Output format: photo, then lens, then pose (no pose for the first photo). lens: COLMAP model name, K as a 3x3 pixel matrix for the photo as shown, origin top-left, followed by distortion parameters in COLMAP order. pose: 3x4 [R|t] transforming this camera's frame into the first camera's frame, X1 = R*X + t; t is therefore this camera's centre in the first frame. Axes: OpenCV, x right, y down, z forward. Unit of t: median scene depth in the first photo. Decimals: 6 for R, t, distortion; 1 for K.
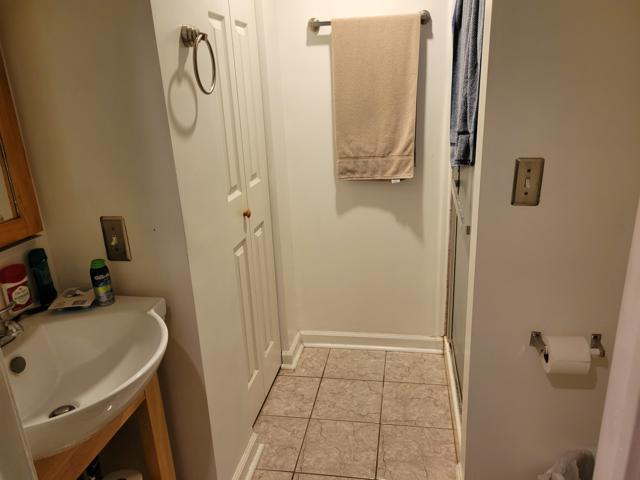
lens RADIAL K [[479.1, 0, 333.8], [0, 479.1, 246.6], [0, 0, 1]] dist [0.058333, -0.038990]
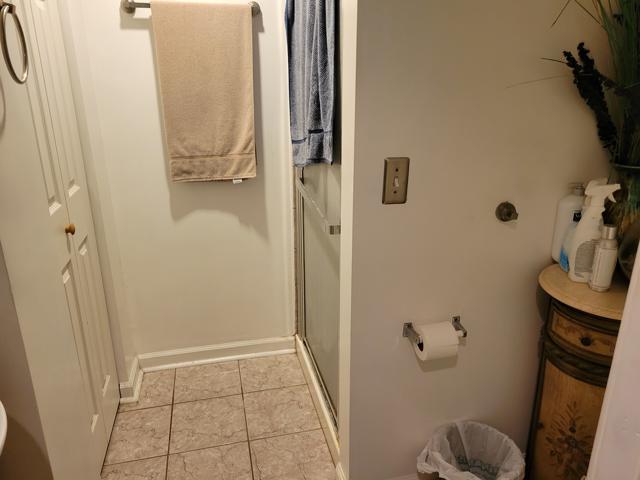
lens RADIAL K [[479.1, 0, 320.8], [0, 479.1, 240.9], [0, 0, 1]] dist [0.058333, -0.038990]
pose [[0.925826, -0.090743, 0.366895, -0.081558], [0.089342, 0.995783, 0.020839, -0.026030], [-0.367238, 0.013486, 0.930029, 0.068743]]
